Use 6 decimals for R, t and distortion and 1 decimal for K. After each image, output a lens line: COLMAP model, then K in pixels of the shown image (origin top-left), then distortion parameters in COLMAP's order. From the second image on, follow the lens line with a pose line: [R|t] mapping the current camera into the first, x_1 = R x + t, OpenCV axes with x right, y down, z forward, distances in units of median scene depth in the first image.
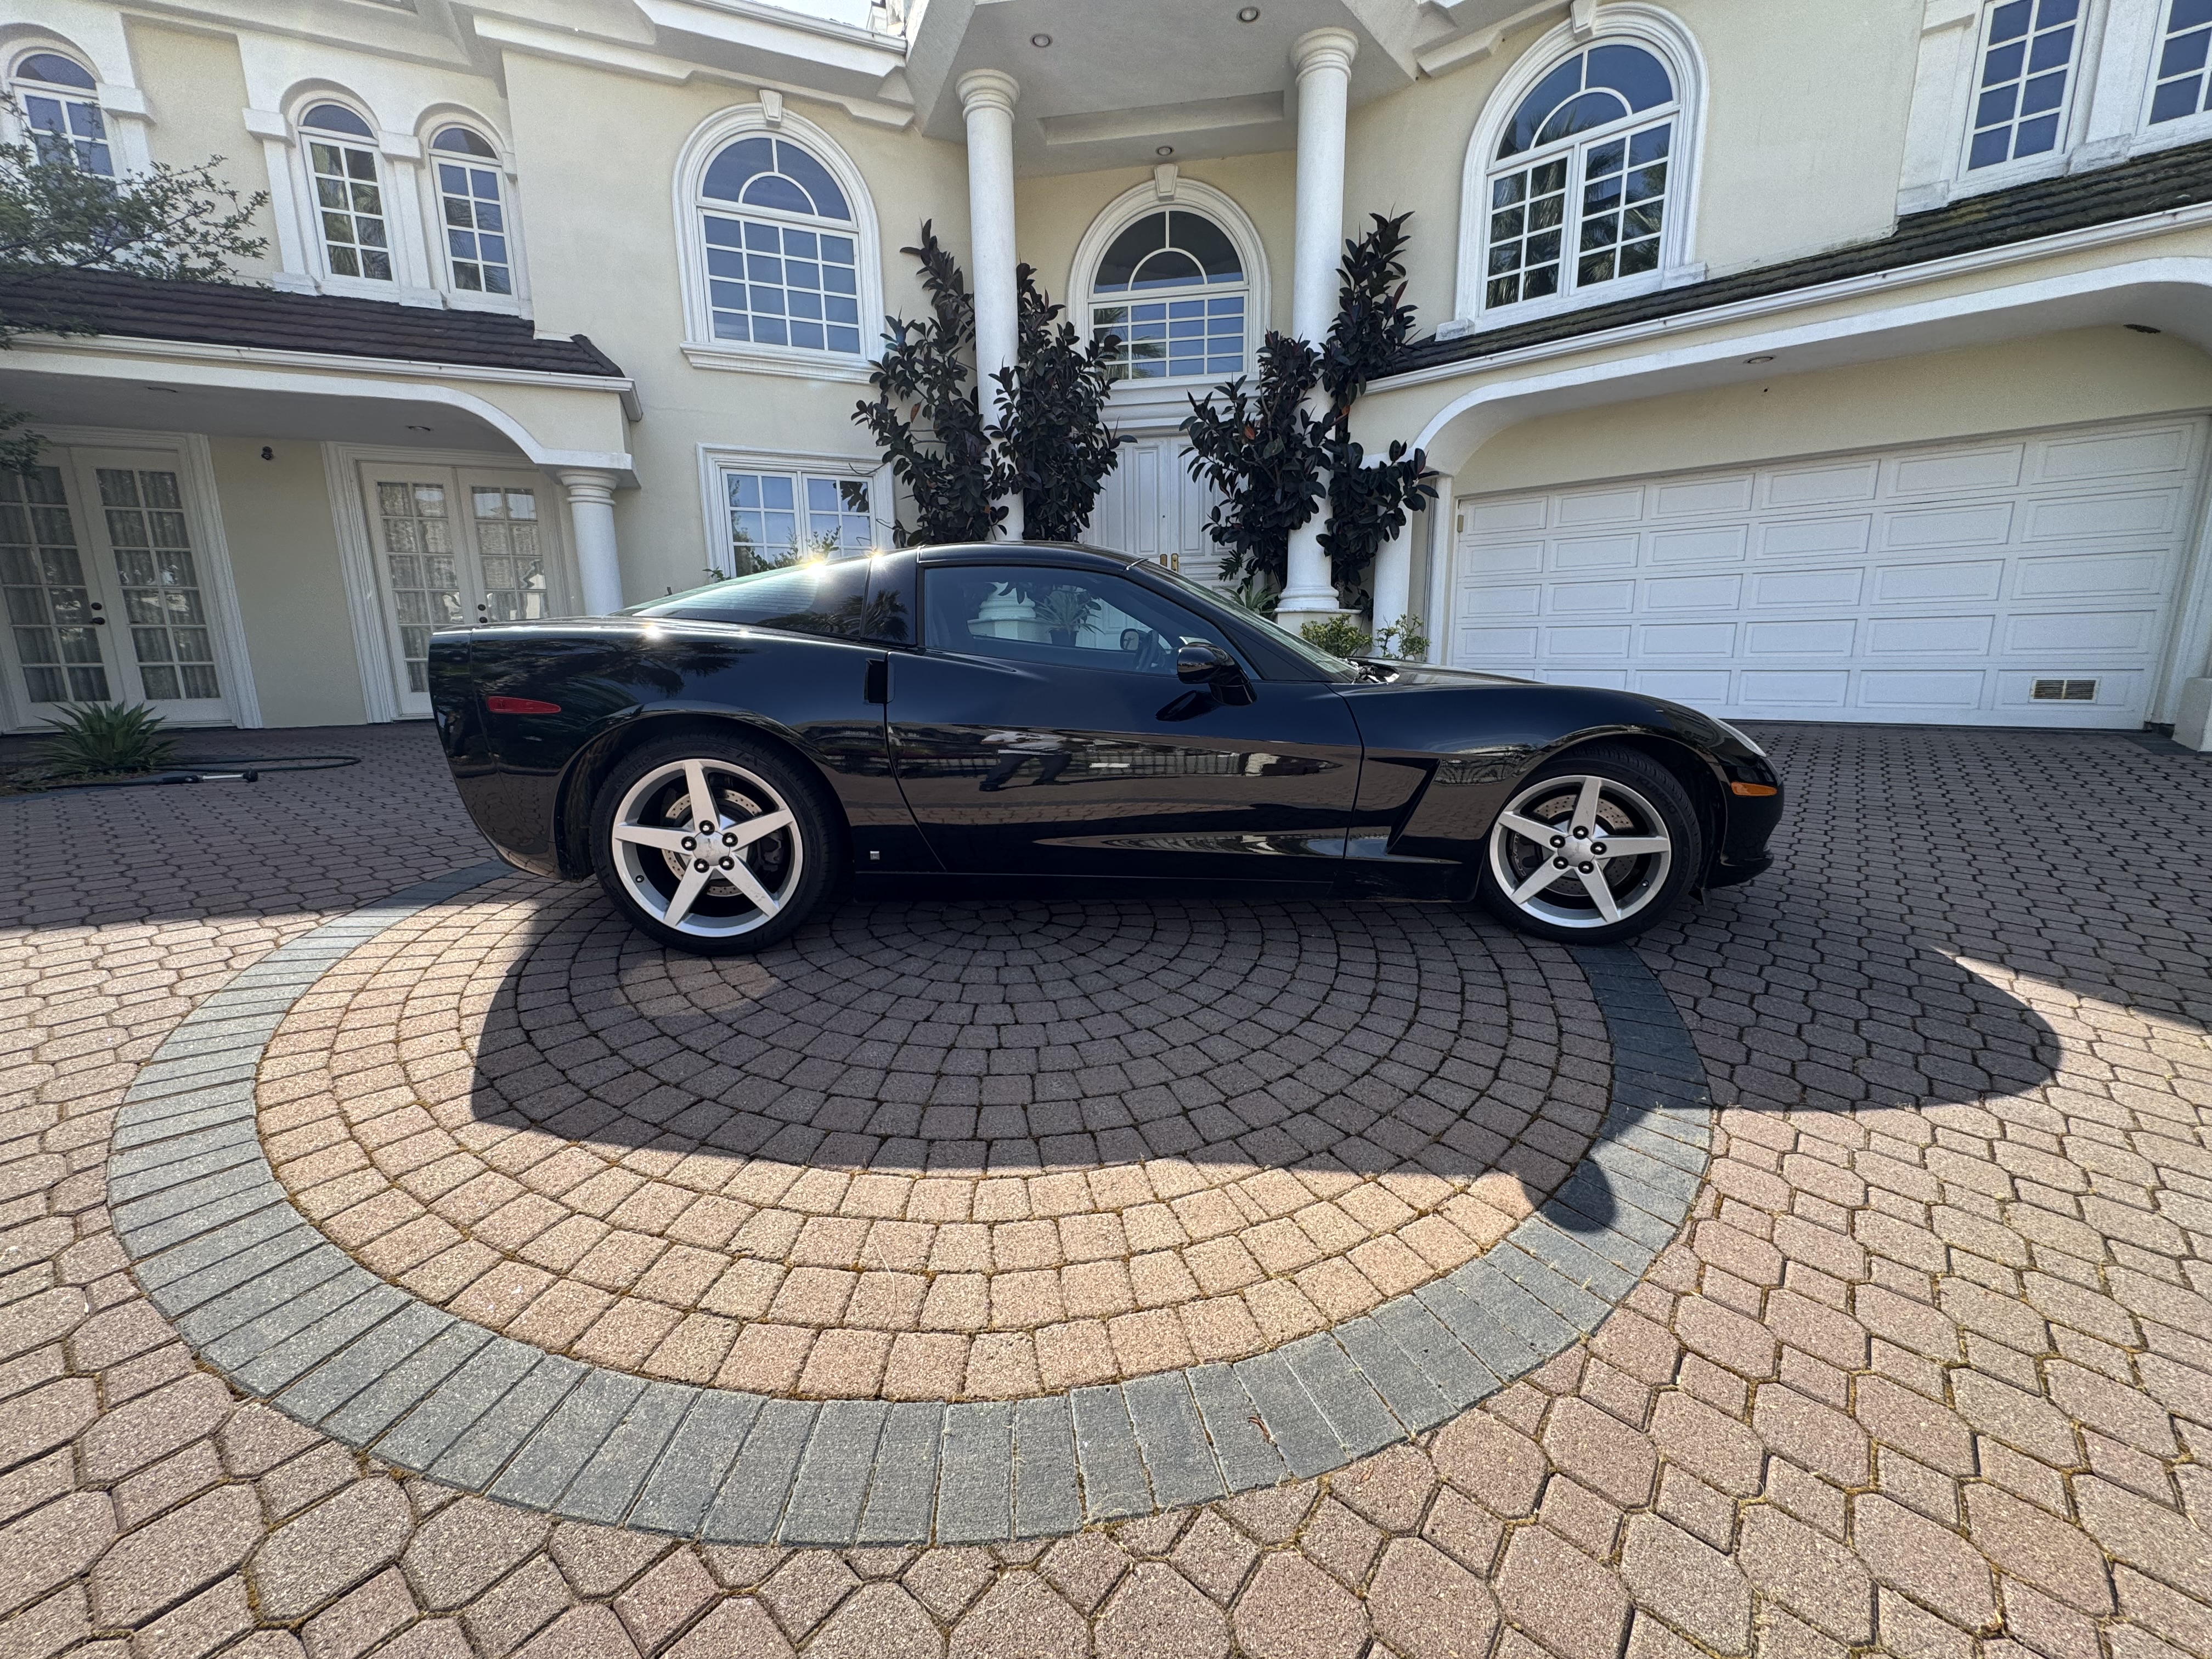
lens RADIAL K [[889.5, 0, 1102.8], [0, 889.5, 823.2], [0, 0, 1]] dist [-0.000178, 0.000525]
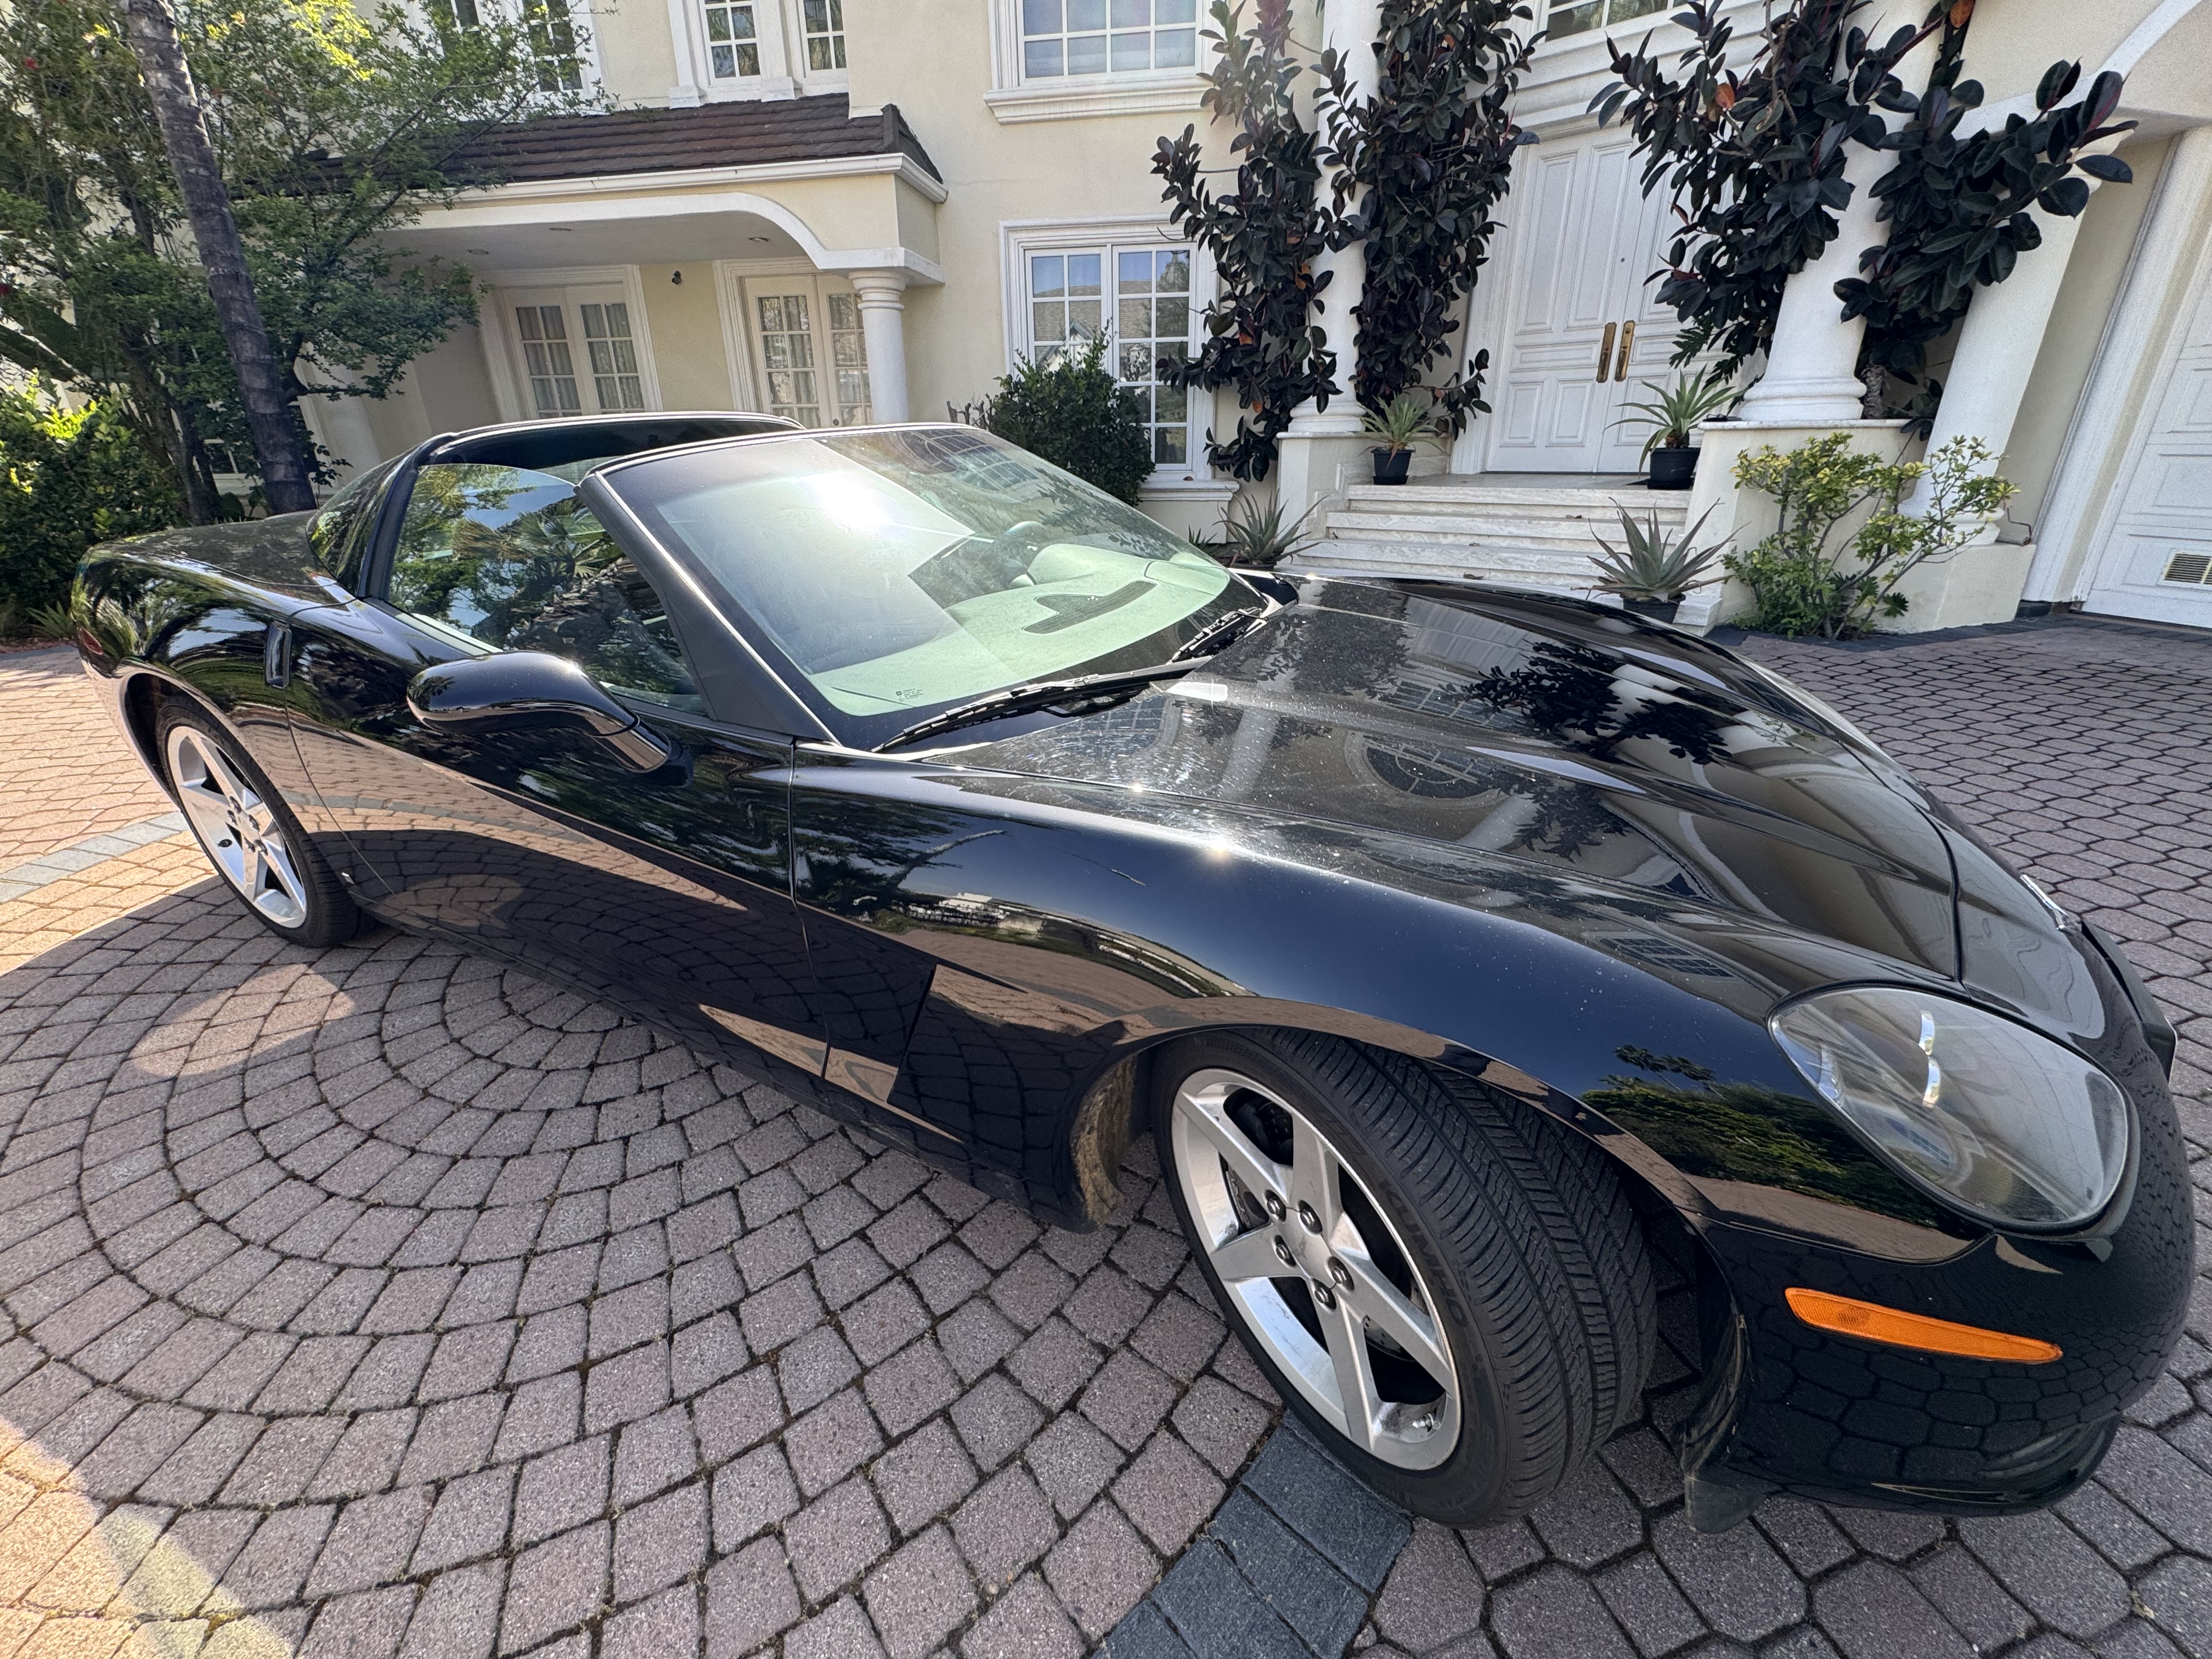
lens RADIAL K [[926.5, 0, 1102.5], [0, 926.5, 825.3], [0, 0, 1]] dist [-0.001117, 0.000496]
pose [[0.845922, 0.207026, -0.491484, 0.274752], [-0.100835, 0.967044, 0.233791, -0.106117], [0.523688, -0.148210, 0.838919, 0.278620]]
